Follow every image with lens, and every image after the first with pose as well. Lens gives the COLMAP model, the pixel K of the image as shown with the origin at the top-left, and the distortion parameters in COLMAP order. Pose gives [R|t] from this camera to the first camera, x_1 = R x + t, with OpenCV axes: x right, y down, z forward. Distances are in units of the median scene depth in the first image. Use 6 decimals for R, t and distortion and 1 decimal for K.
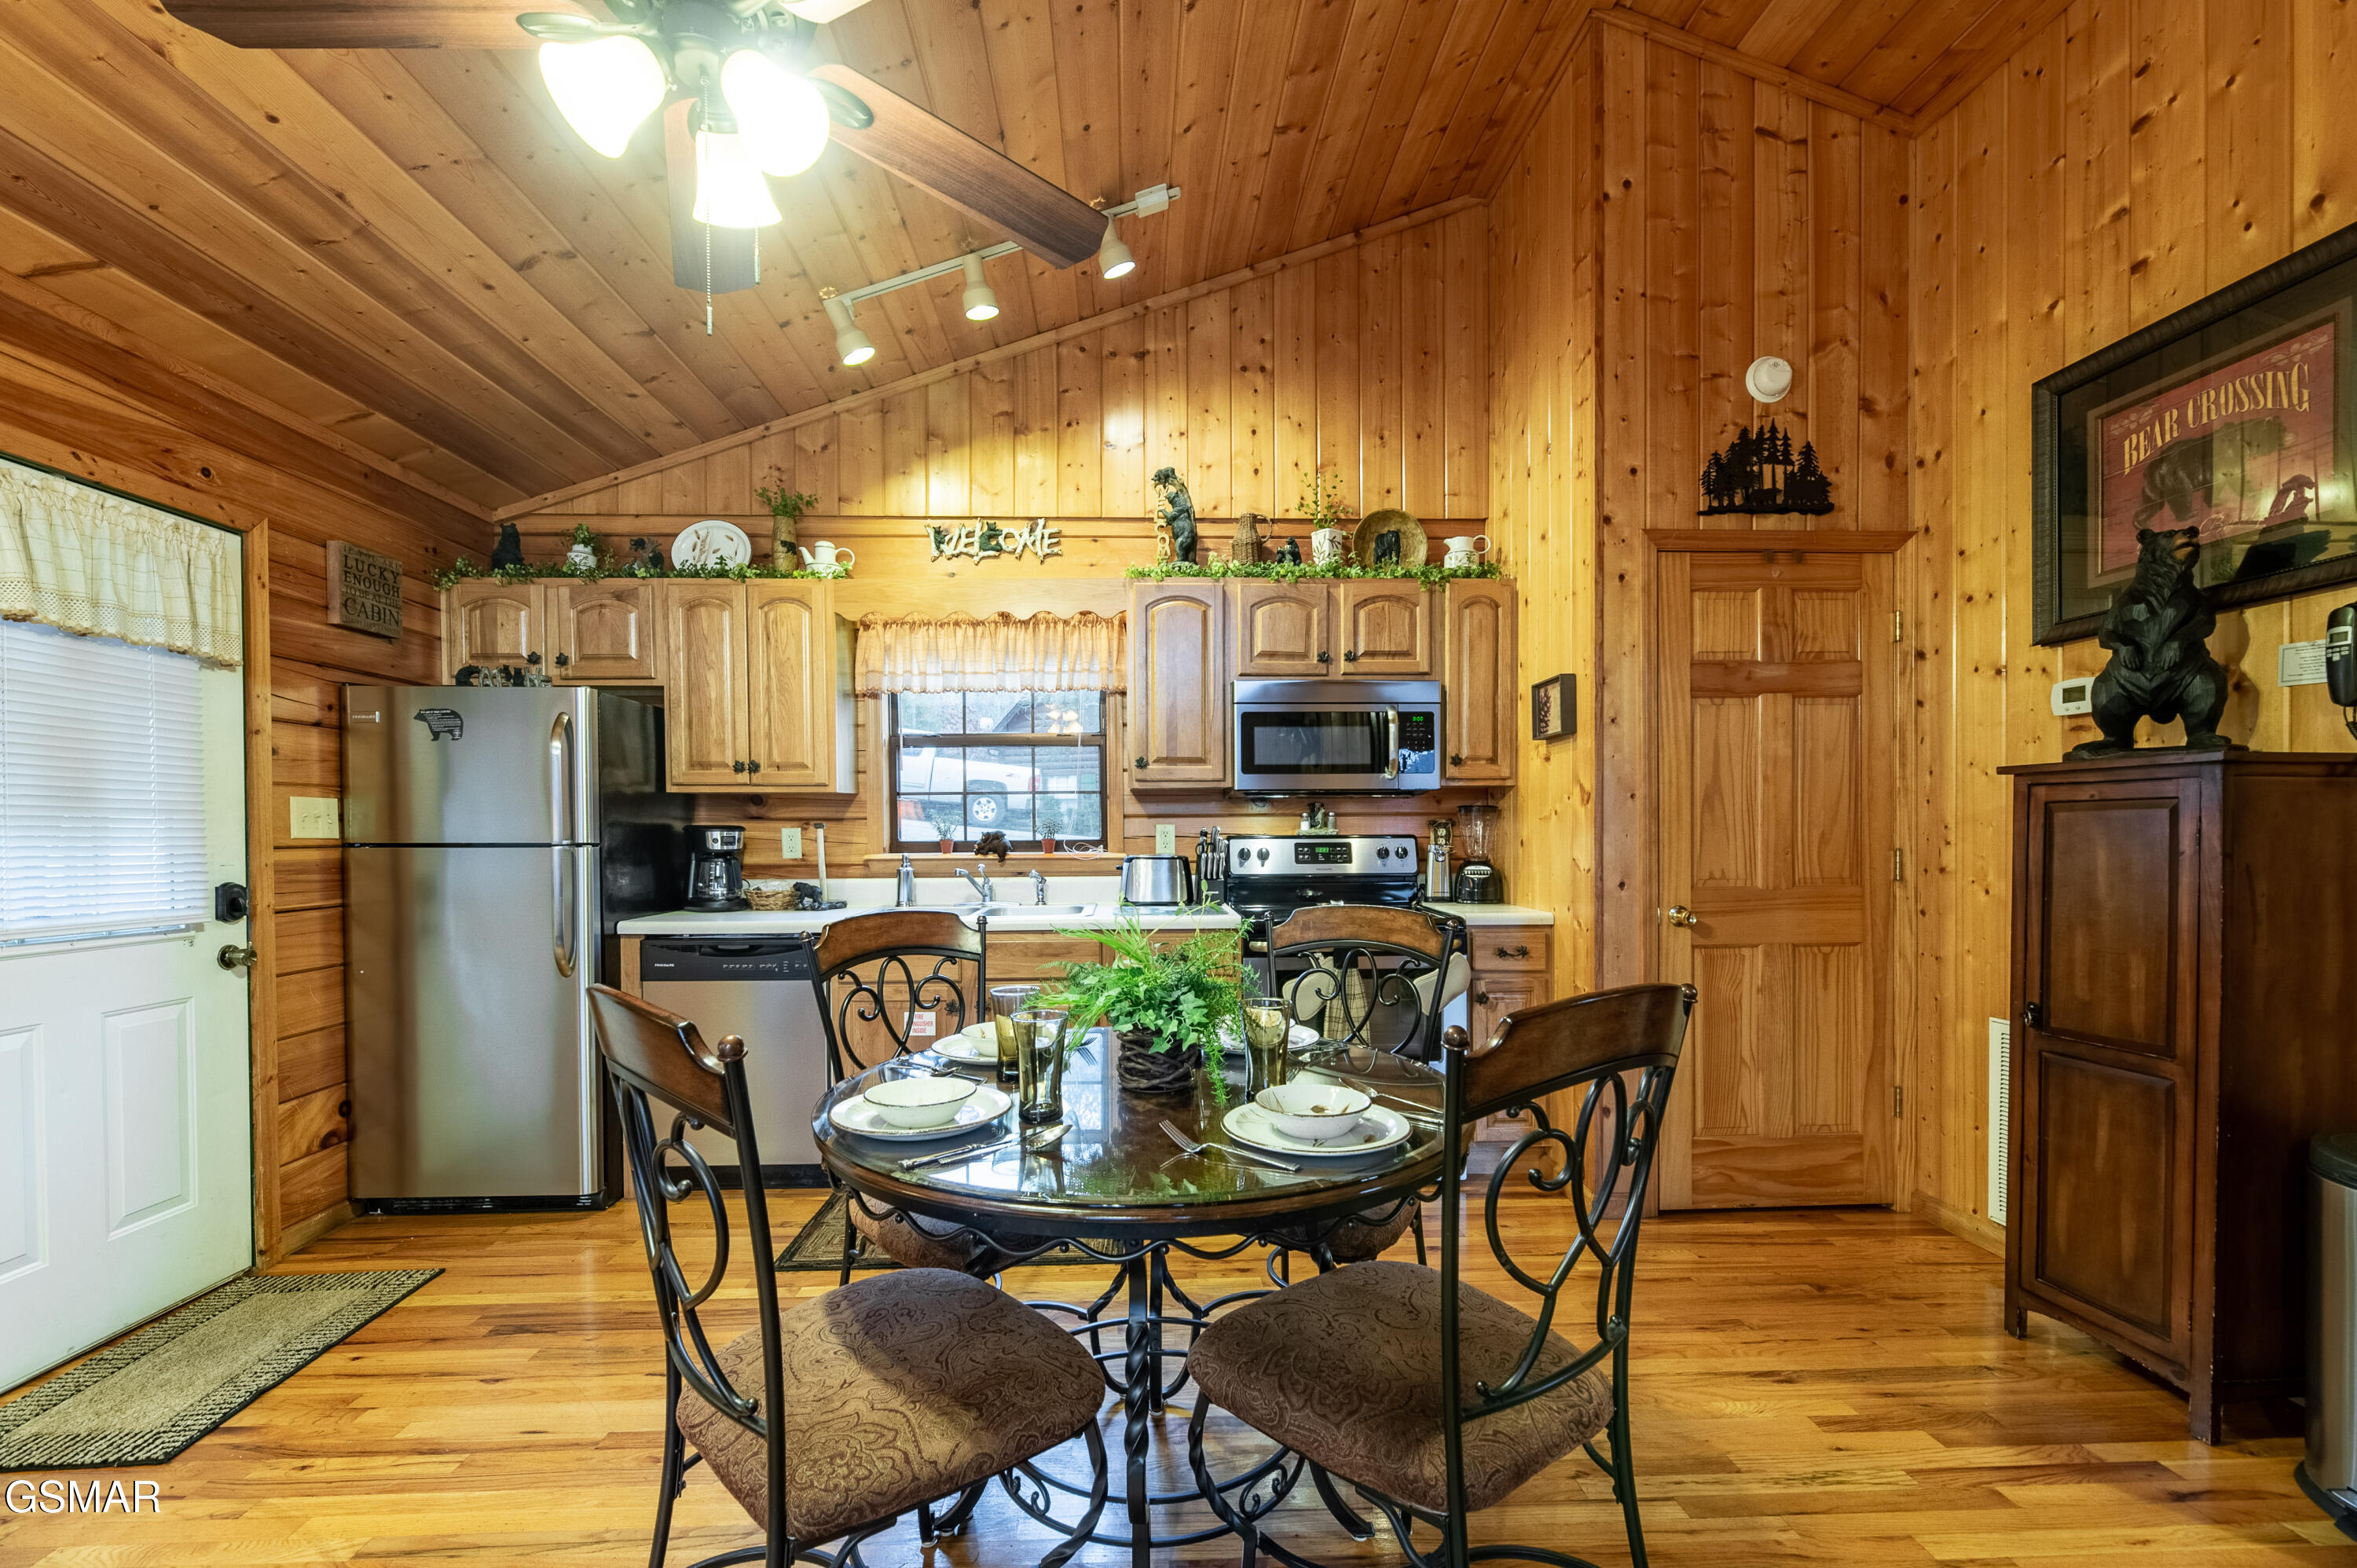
lens RADIAL K [[994.3, 0, 1164.4], [0, 994.3, 845.7], [0, 0, 1]] dist [-0.001350, 0.000272]
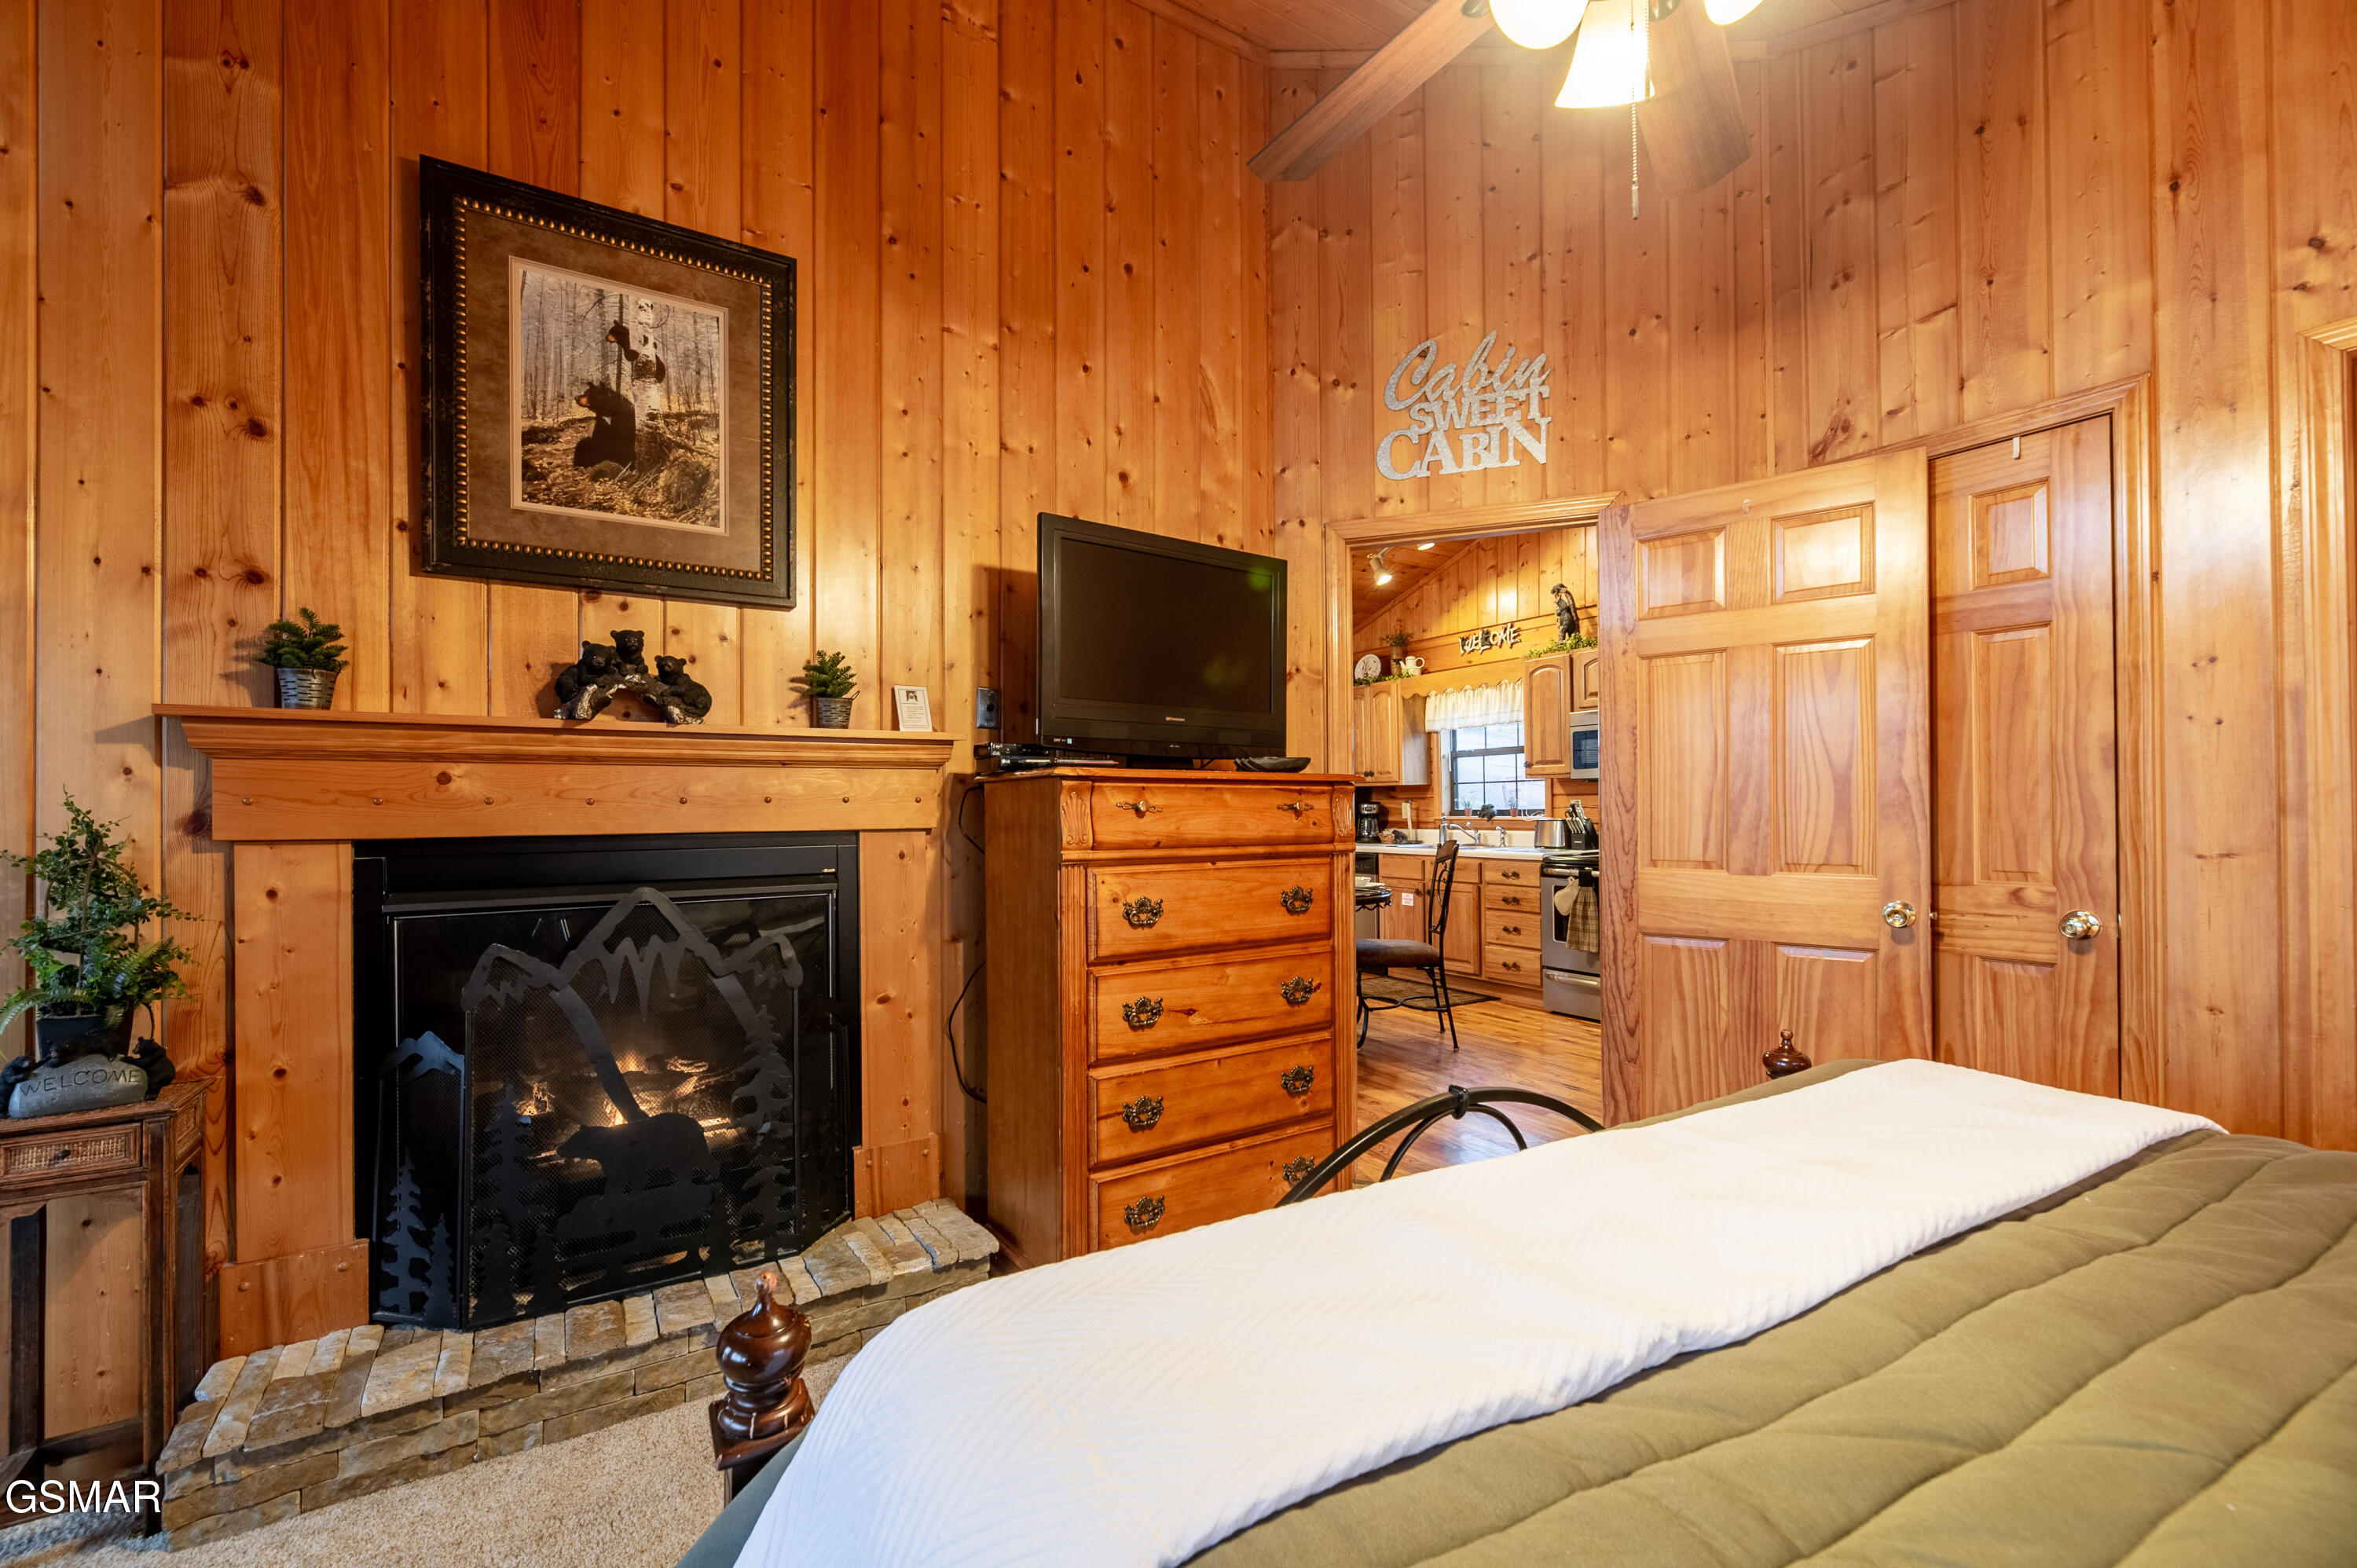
lens RADIAL K [[971.5, 0, 1172.9], [0, 971.5, 808.6], [0, 0, 1]] dist [-0.001328, 0.000615]
pose [[0.497279, 0.002878, -0.867586, 1.273301], [-0.008854, 0.999959, -0.001758, 0.001082], [0.867545, 0.008556, 0.497285, -0.410237]]
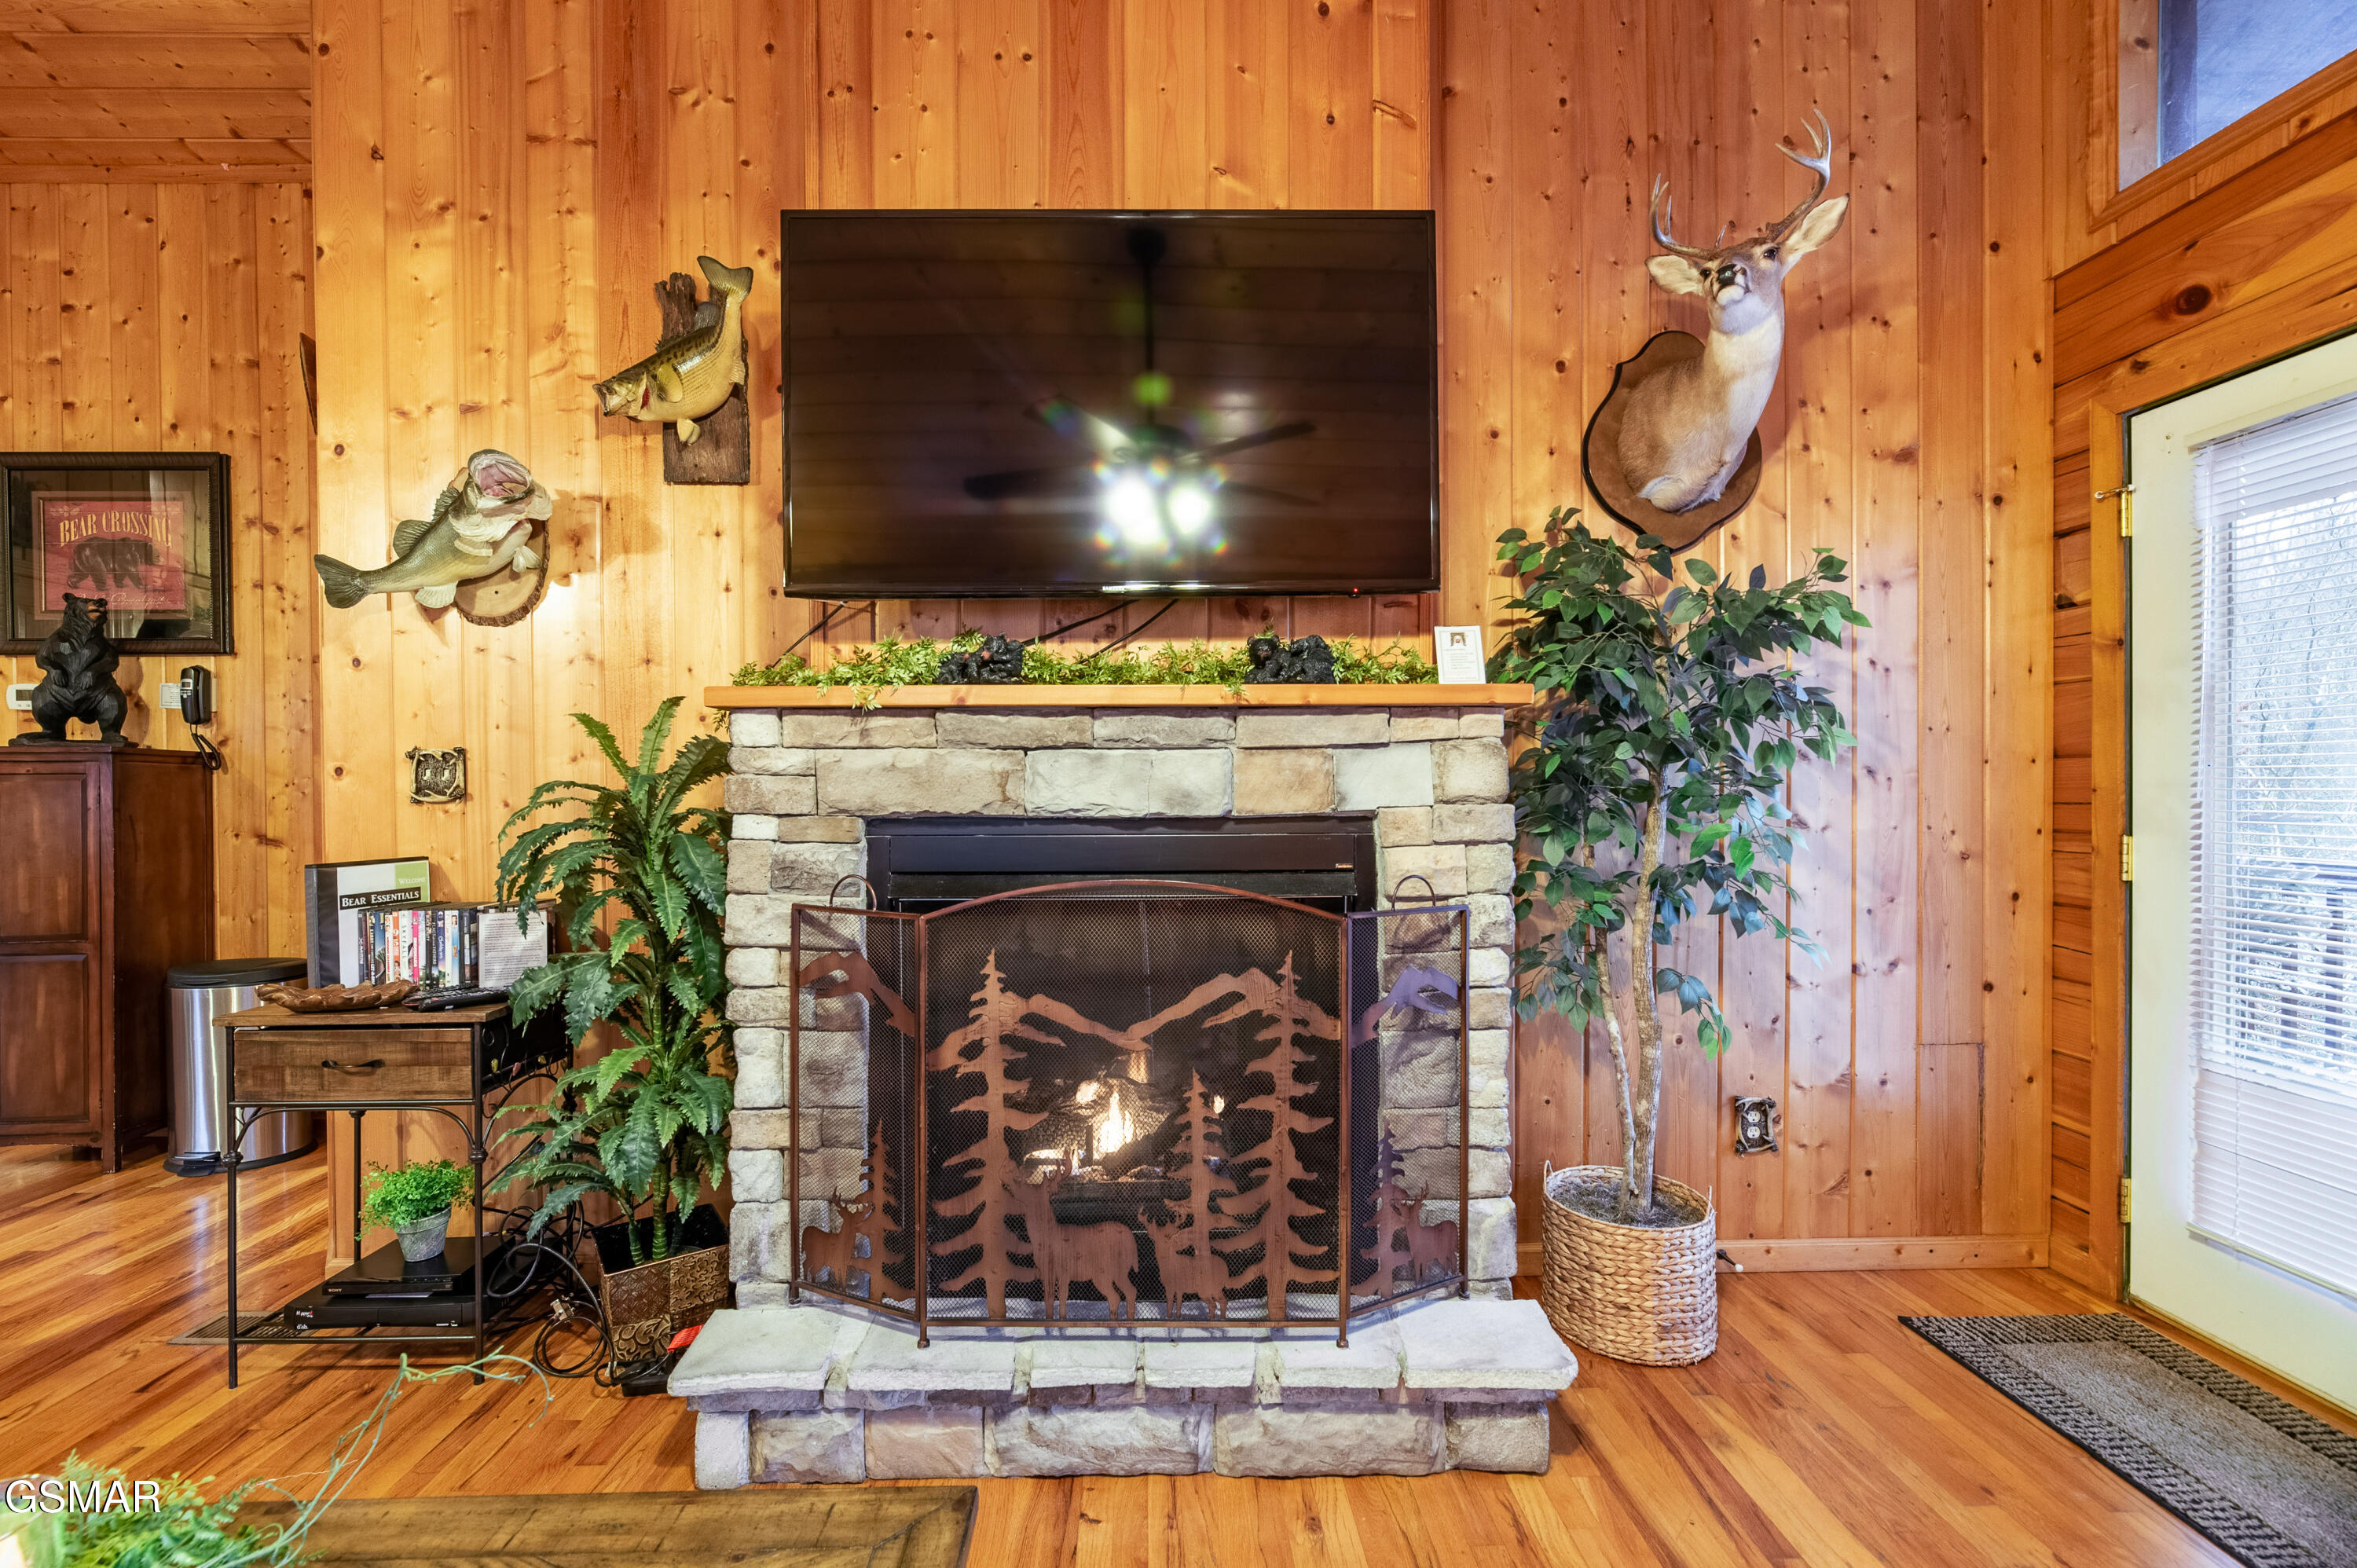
lens RADIAL K [[961.1, 0, 1151.4], [0, 961.1, 797.7], [0, 0, 1]] dist [-0.002423, 0.000589]
pose [[0.014231, -0.001722, 0.999897, -0.303019], [0.017302, 0.999849, 0.001476, 0.010405], [-0.999749, 0.017280, 0.014259, -0.451217]]
